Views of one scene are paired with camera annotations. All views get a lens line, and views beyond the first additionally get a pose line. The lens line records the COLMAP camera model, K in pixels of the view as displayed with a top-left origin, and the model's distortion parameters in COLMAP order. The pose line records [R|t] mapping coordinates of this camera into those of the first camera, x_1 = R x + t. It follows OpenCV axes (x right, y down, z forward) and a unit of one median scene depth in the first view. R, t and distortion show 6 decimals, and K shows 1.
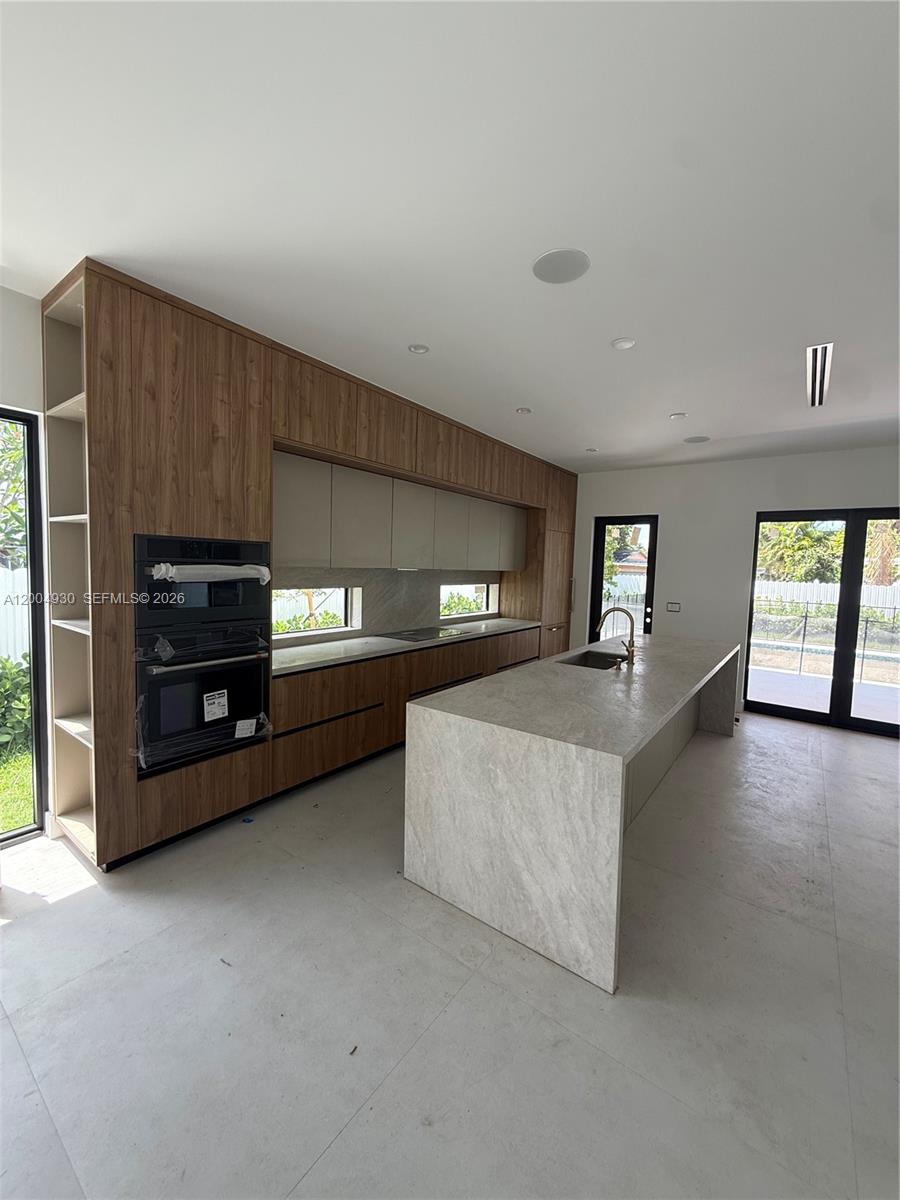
lens RADIAL K [[481.6, 0, 456.5], [0, 481.6, 598.8], [0, 0, 1]] dist [-0.001571, 0.000038]
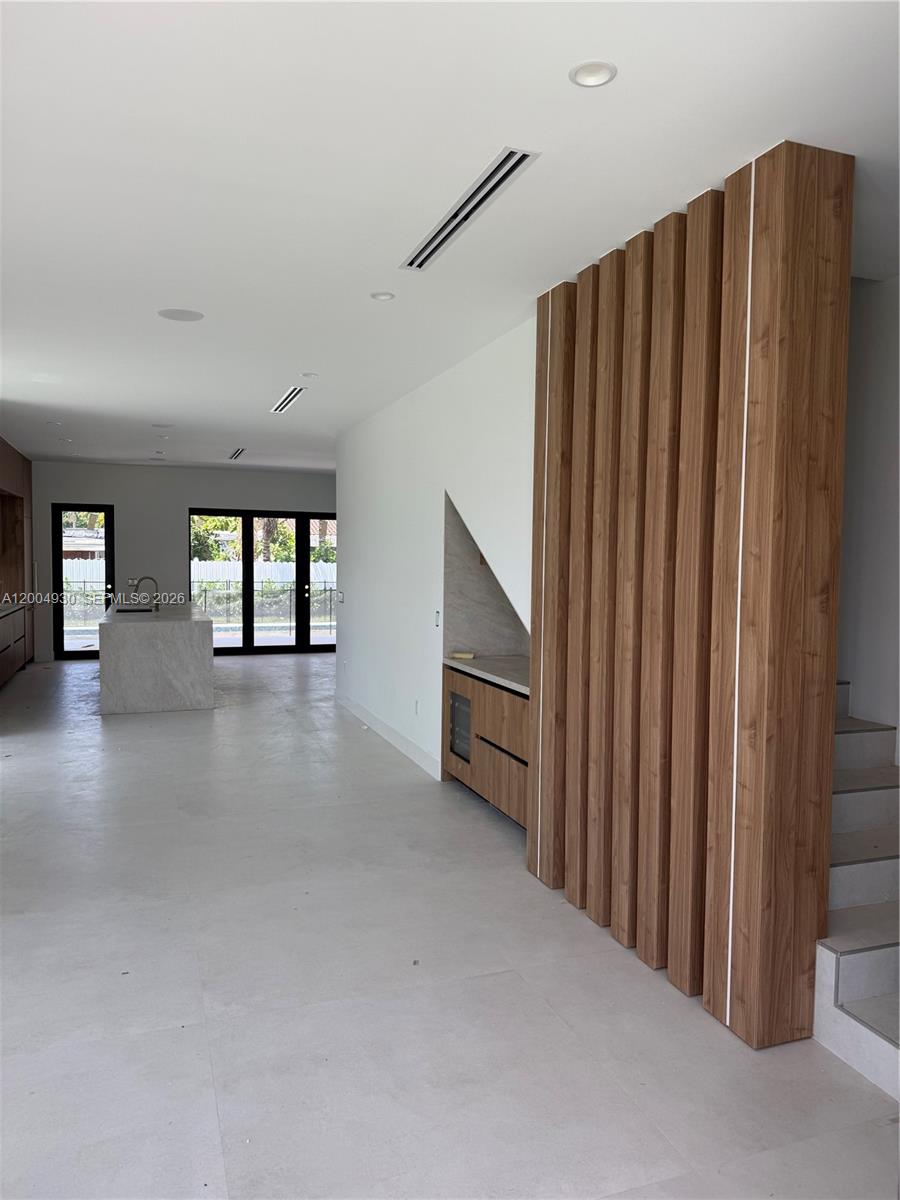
lens RADIAL K [[839.5, 0, 450.3], [0, 839.5, 600.7], [0, 0, 1]] dist [0.037410, -0.012262]
pose [[0.562293, -0.068033, 0.824135, -1.630389], [0.064229, 0.997192, 0.038496, 0.062865], [-0.824440, 0.031287, 0.565084, -1.635715]]
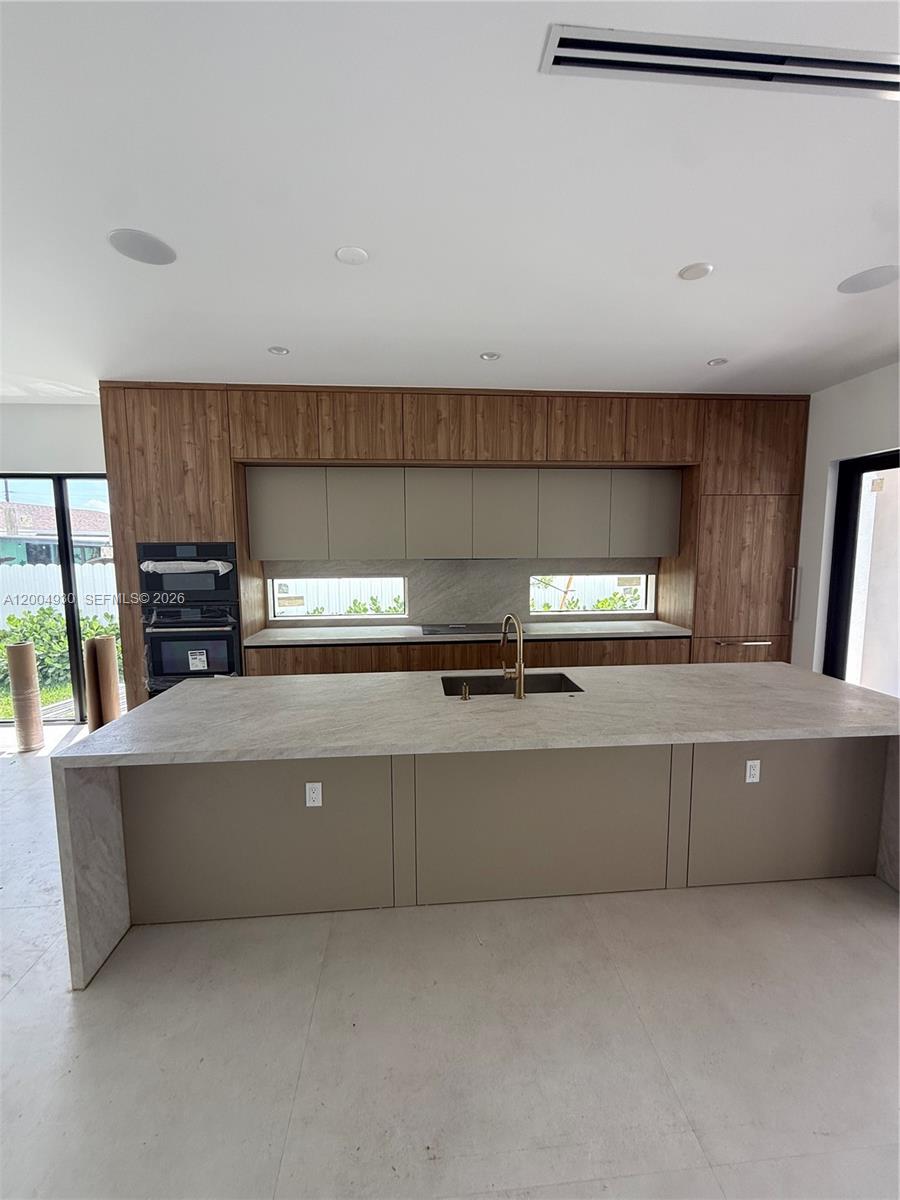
lens RADIAL K [[481.6, 0, 453.1], [0, 481.6, 598.5], [0, 0, 1]] dist [-0.001571, 0.000038]
pose [[0.652998, 0.045765, -0.755976, 0.906838], [-0.026159, 0.998940, 0.037878, -0.028715], [0.756908, -0.004958, 0.653502, 0.556799]]
